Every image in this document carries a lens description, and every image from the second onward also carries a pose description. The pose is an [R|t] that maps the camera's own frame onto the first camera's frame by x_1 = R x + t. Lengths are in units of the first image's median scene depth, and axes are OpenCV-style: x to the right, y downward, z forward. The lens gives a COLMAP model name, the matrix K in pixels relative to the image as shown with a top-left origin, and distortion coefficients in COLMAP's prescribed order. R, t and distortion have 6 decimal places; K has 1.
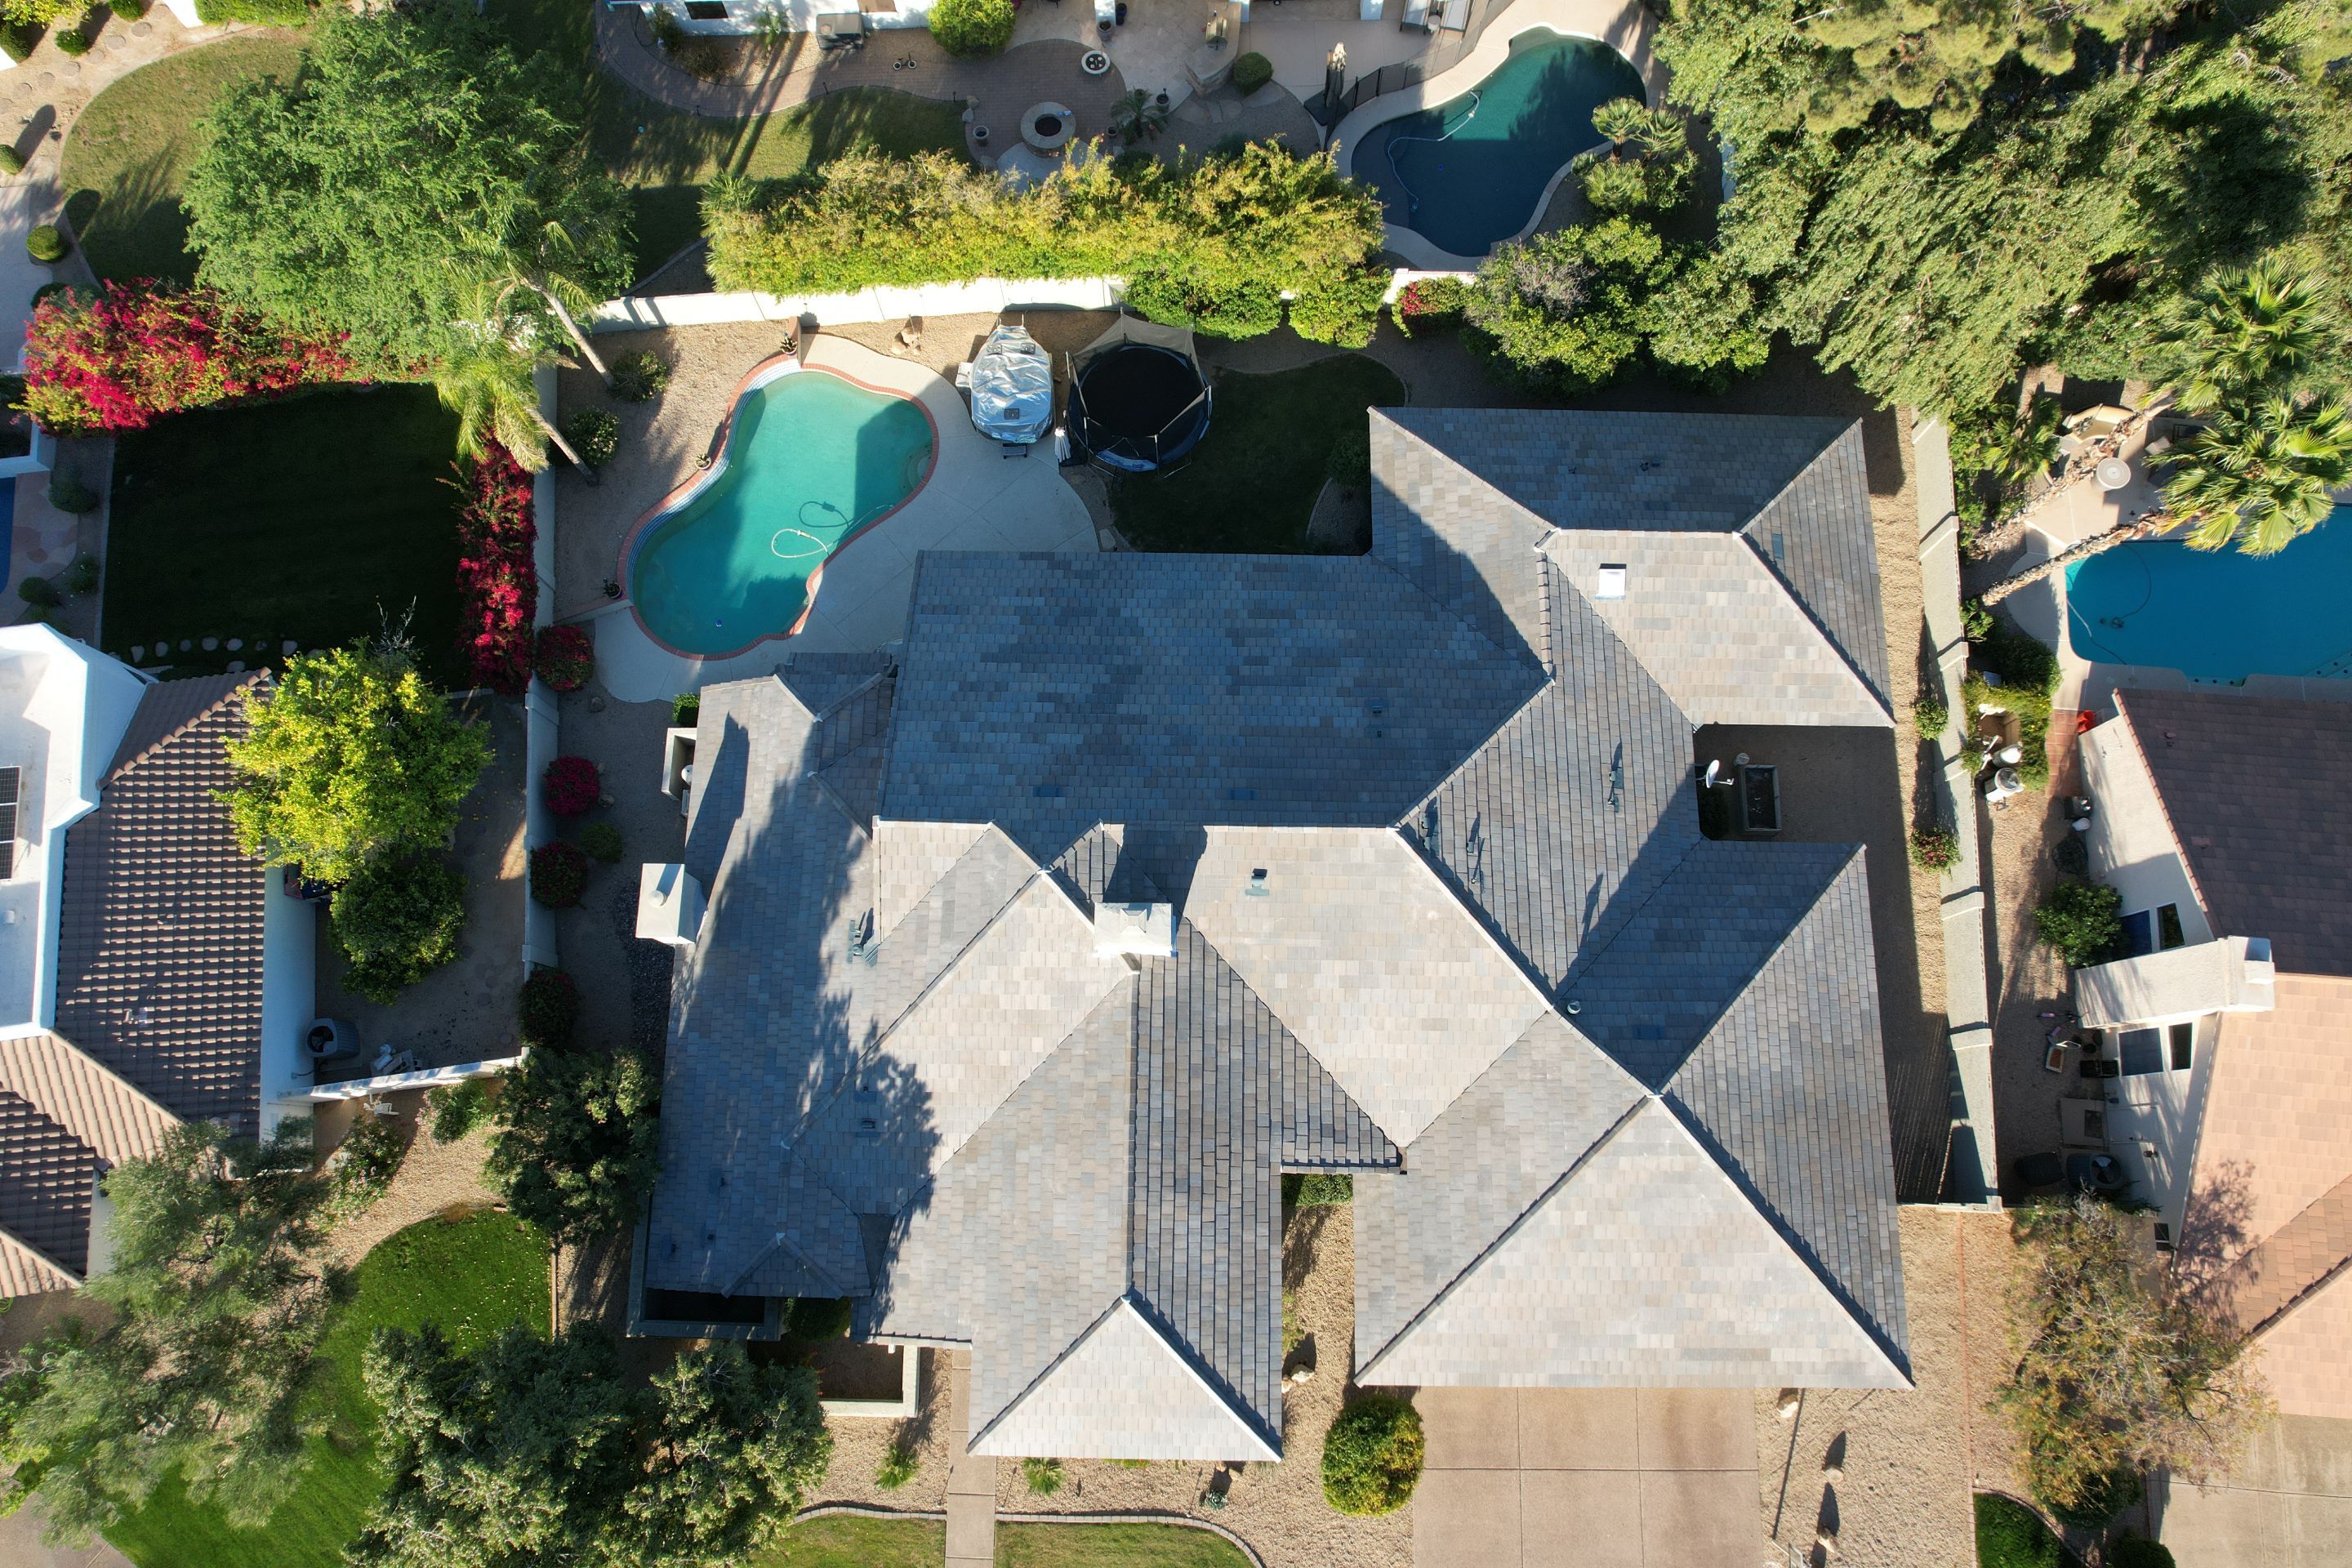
lens RADIAL K [[1502.6, 0, 1164.2], [0, 1502.6, 789.1], [0, 0, 1]] dist [-0.079586, 0.070753]
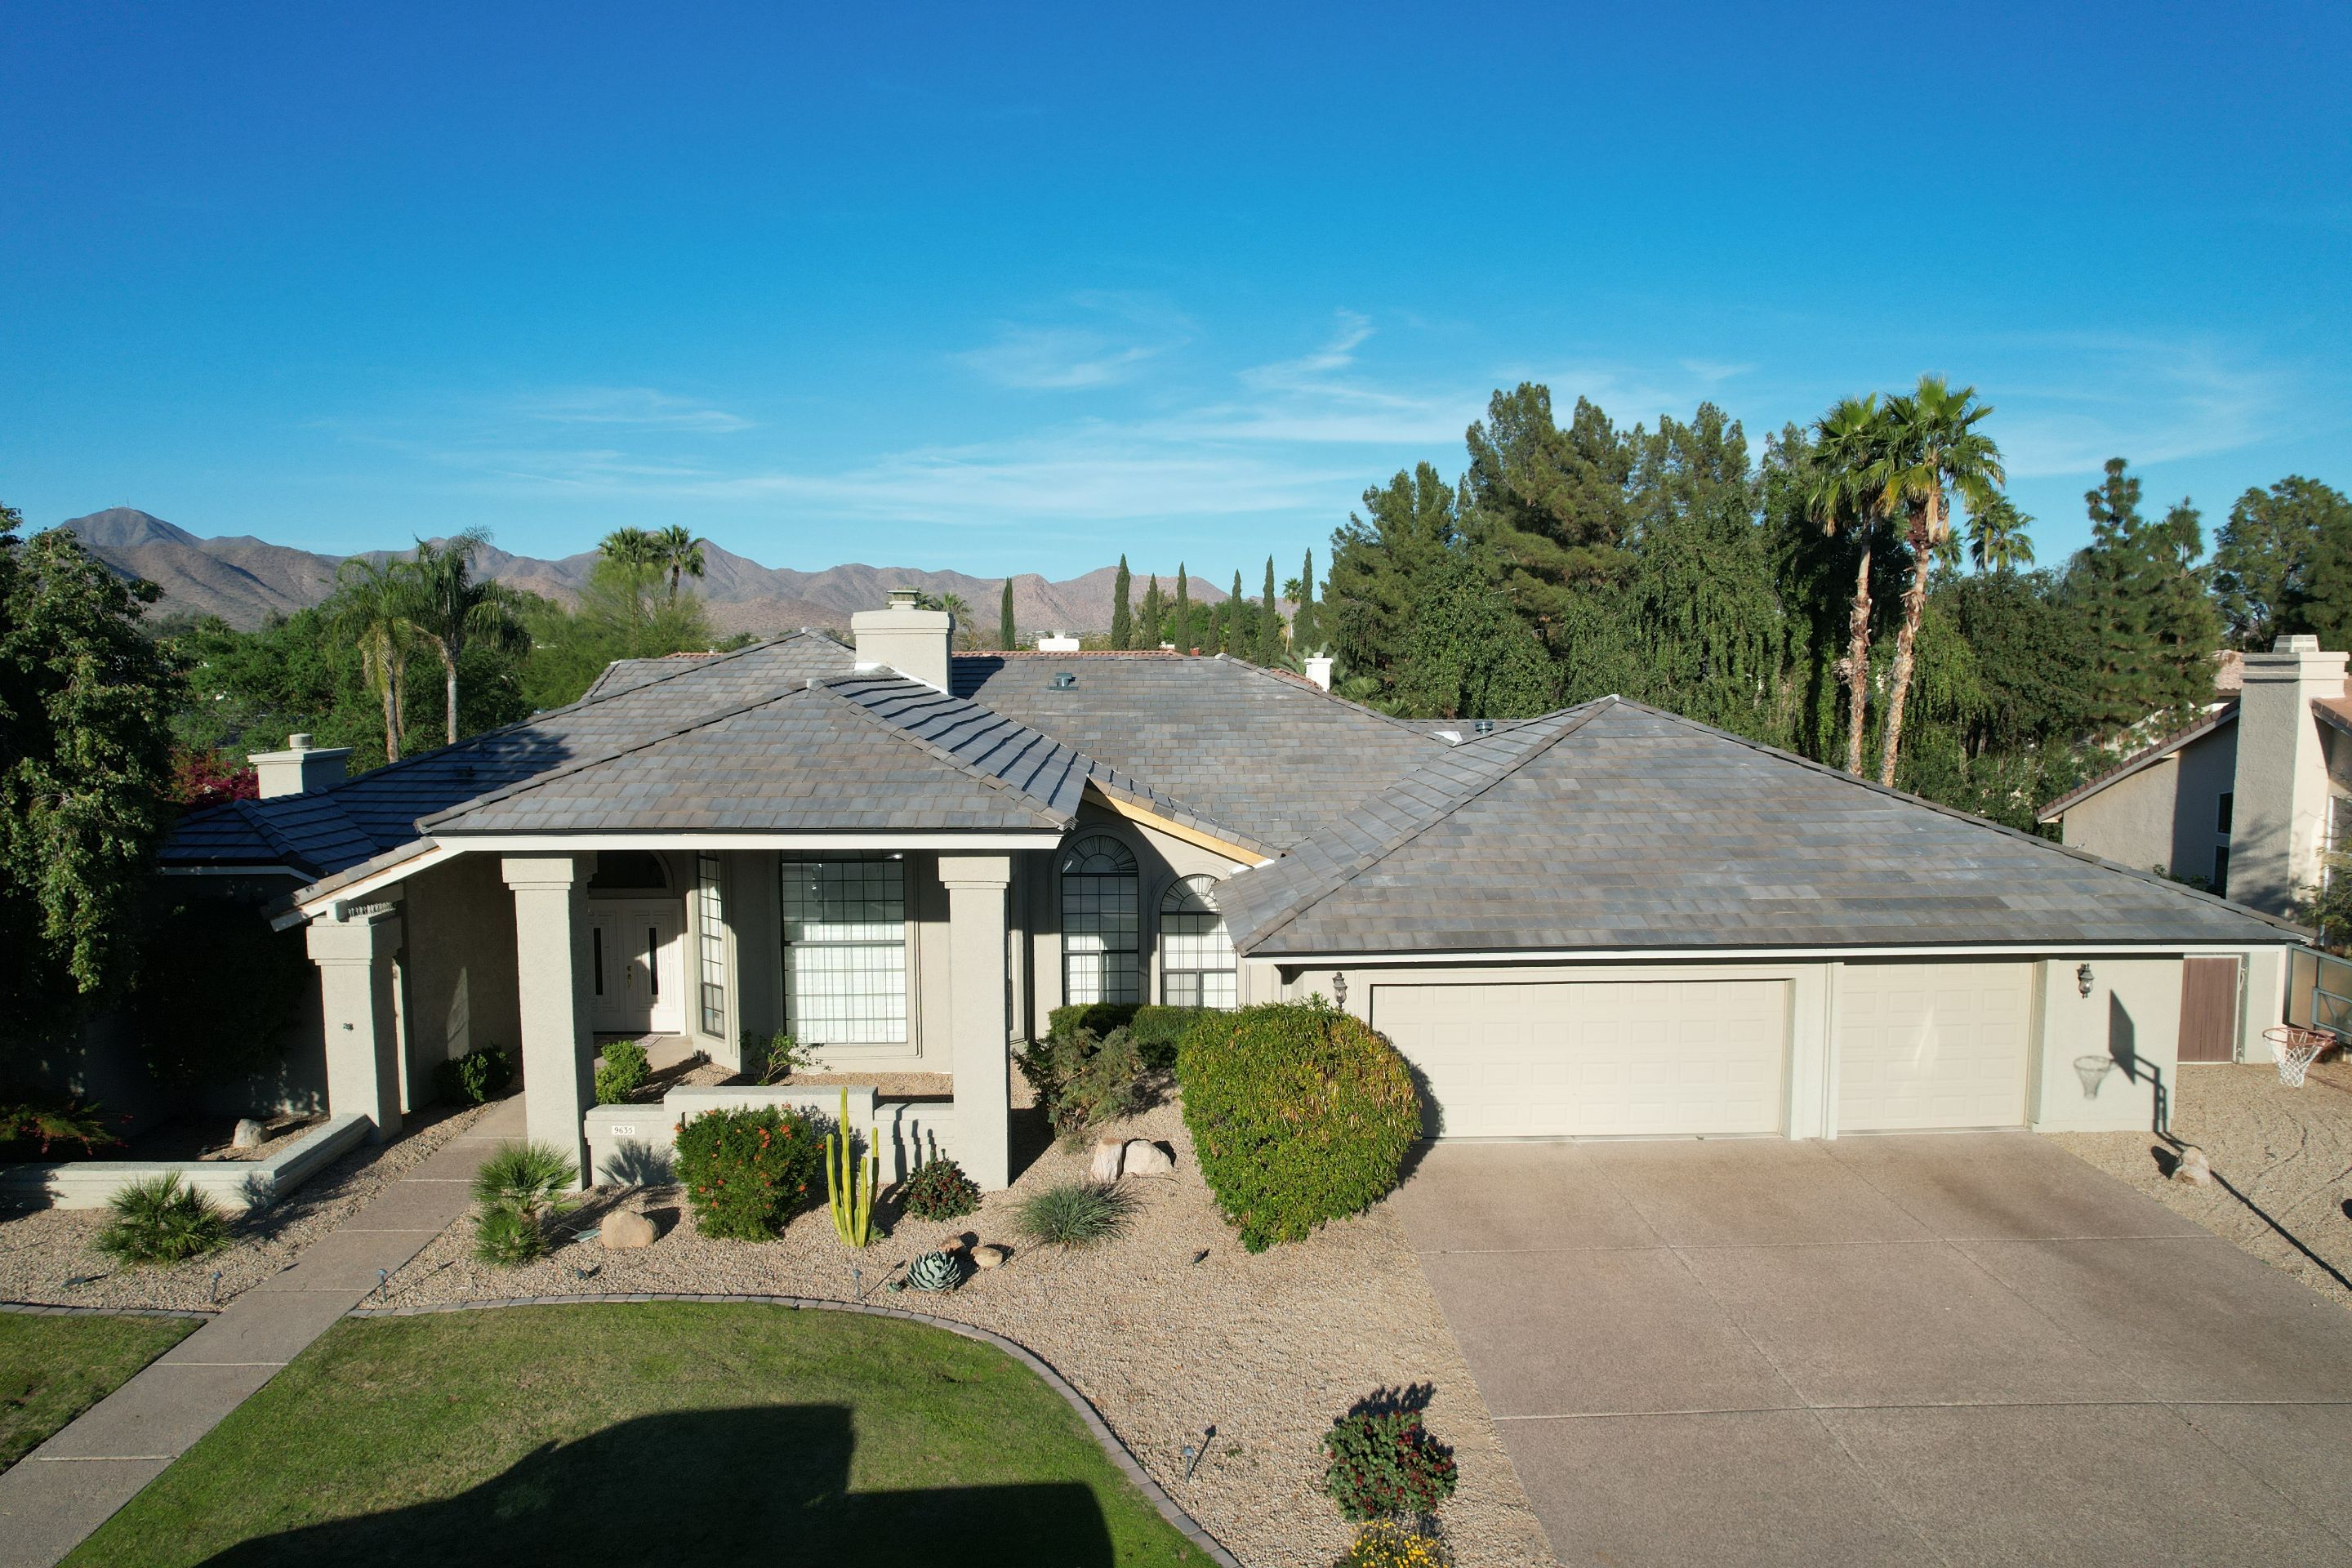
lens RADIAL K [[1502.6, 0, 1166.0], [0, 1502.6, 784.8], [0, 0, 1]] dist [-0.079586, 0.070753]
pose [[0.999164, 0.004436, 0.040651, 0.080813], [0.036895, 0.330892, -0.942947, 0.813864], [-0.017634, 0.943658, 0.330452, 0.744107]]
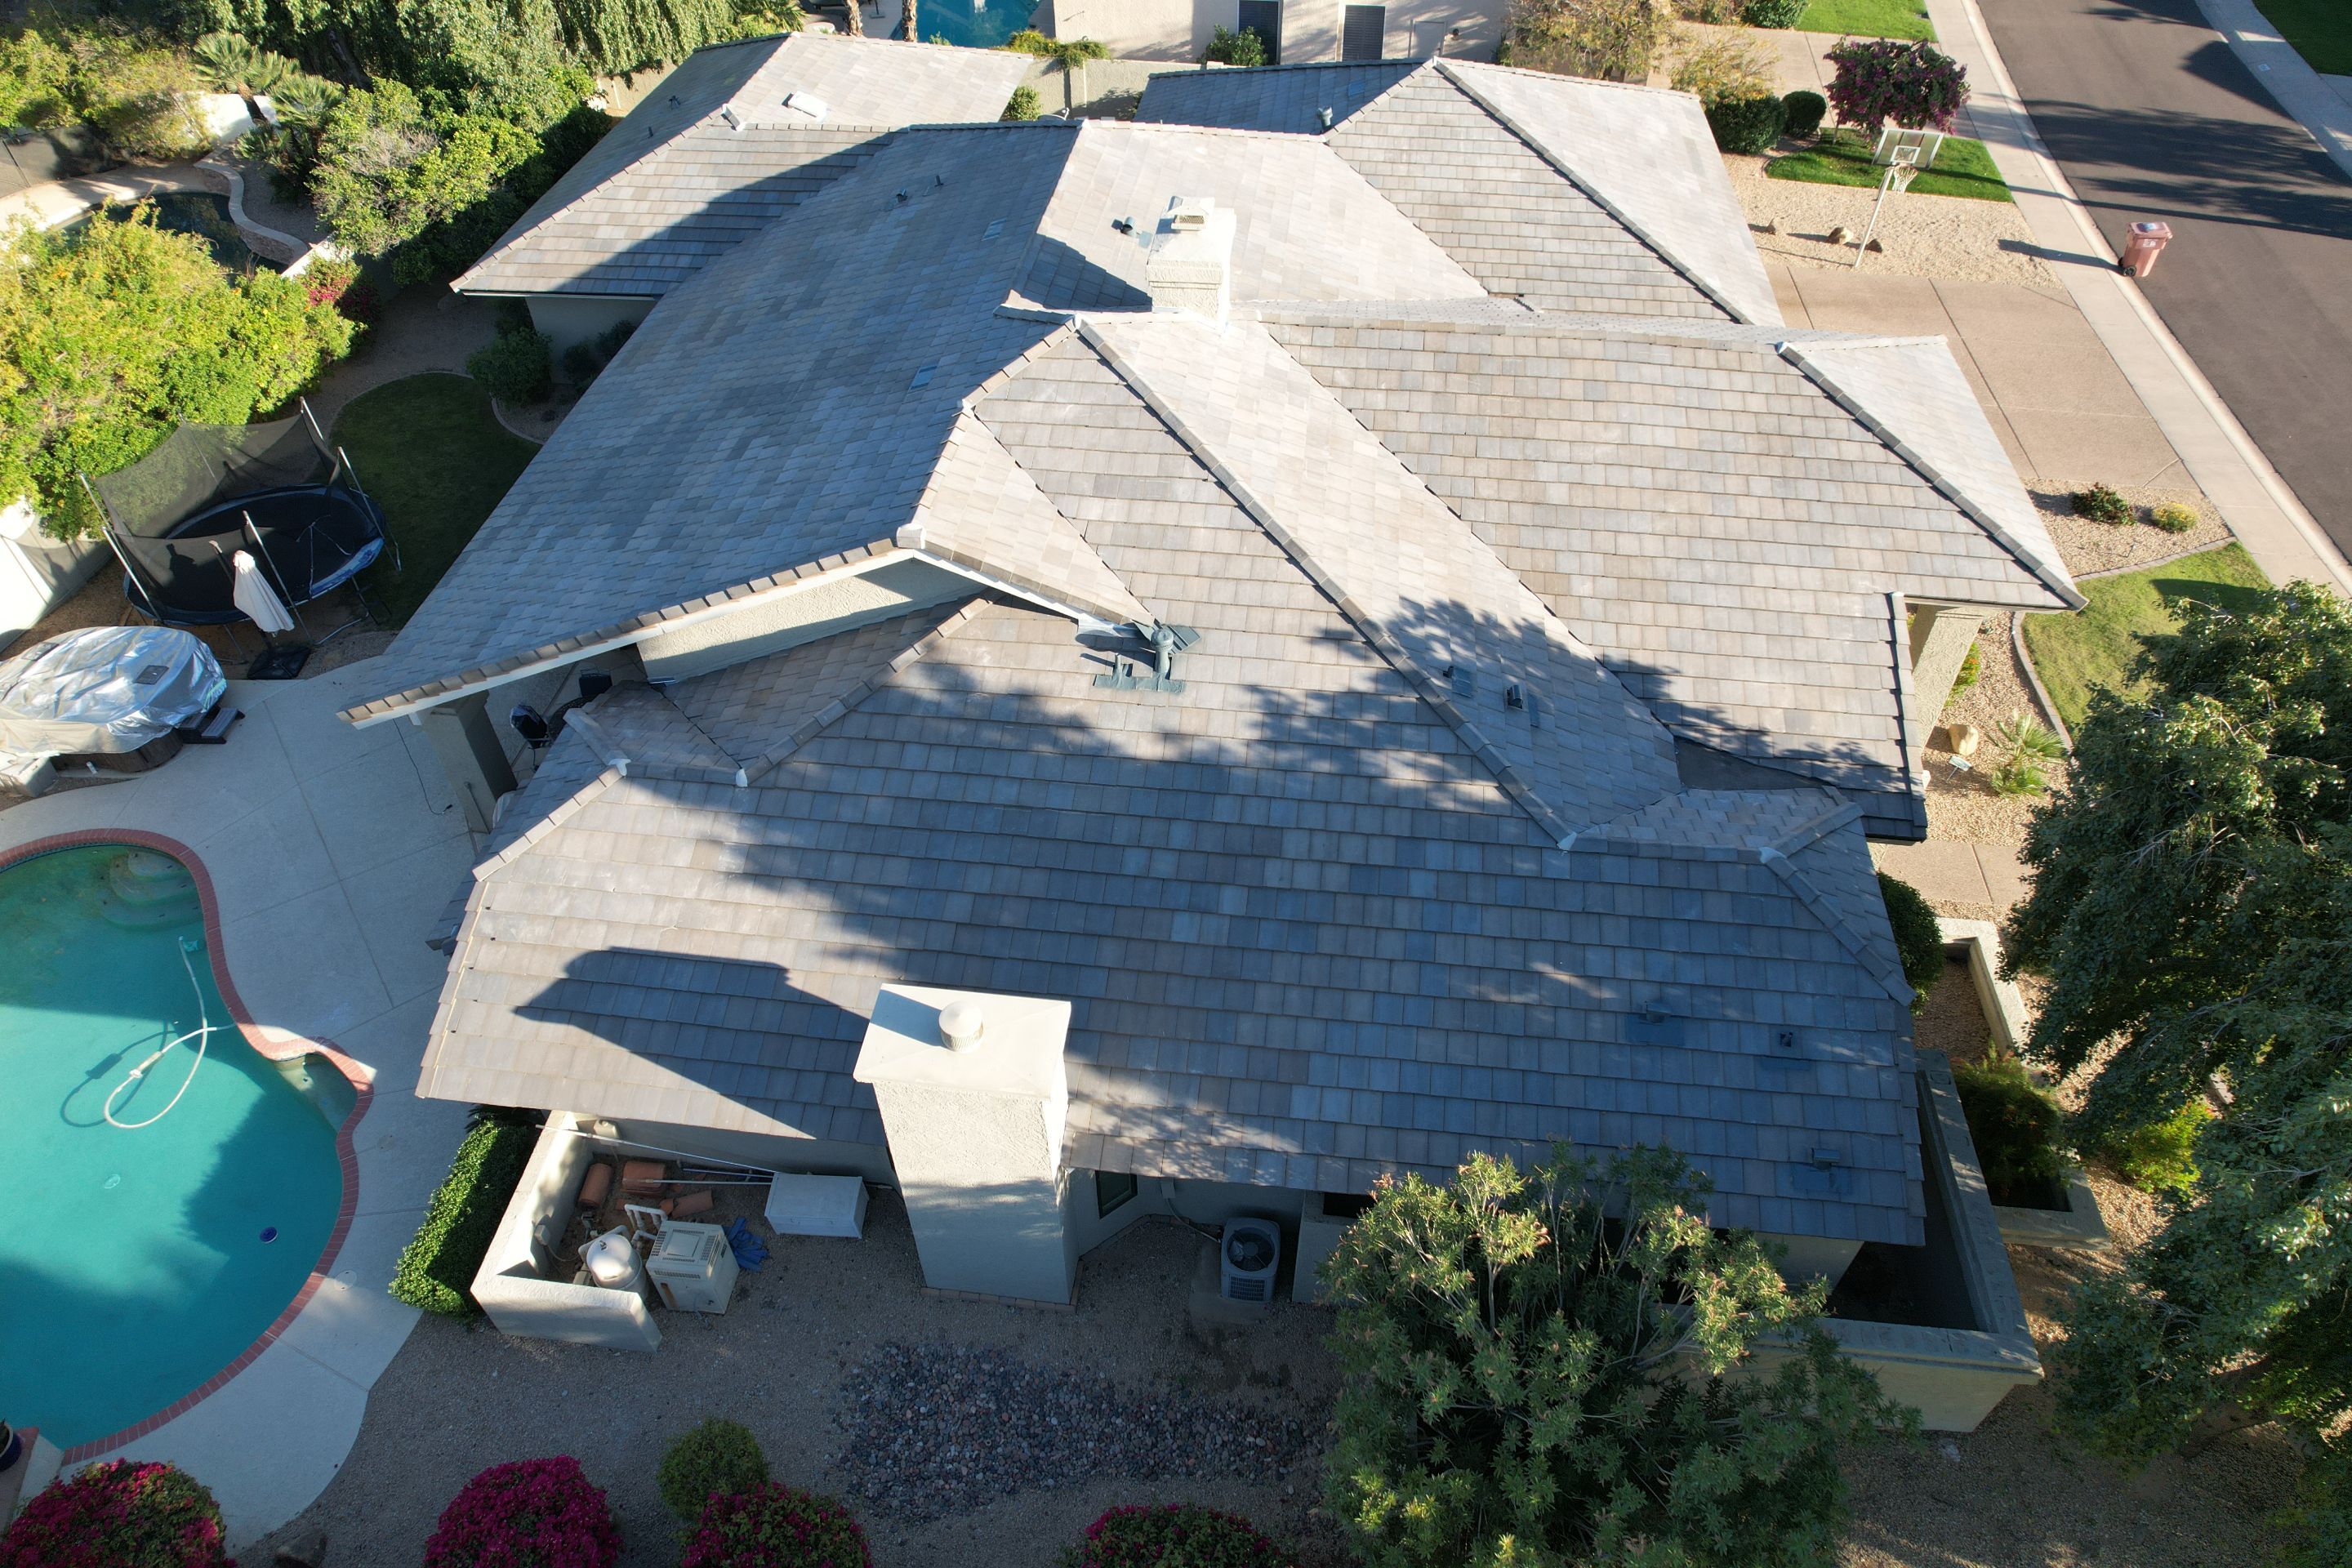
lens RADIAL K [[1502.6, 0, 1168.3], [0, 1502.6, 778.8], [0, 0, 1]] dist [-0.079586, 0.070753]
pose [[0.103124, -0.682250, 0.723810, -0.553579], [0.964428, 0.246654, 0.095086, 0.070667], [-0.243403, 0.688256, 0.683417, 0.675902]]
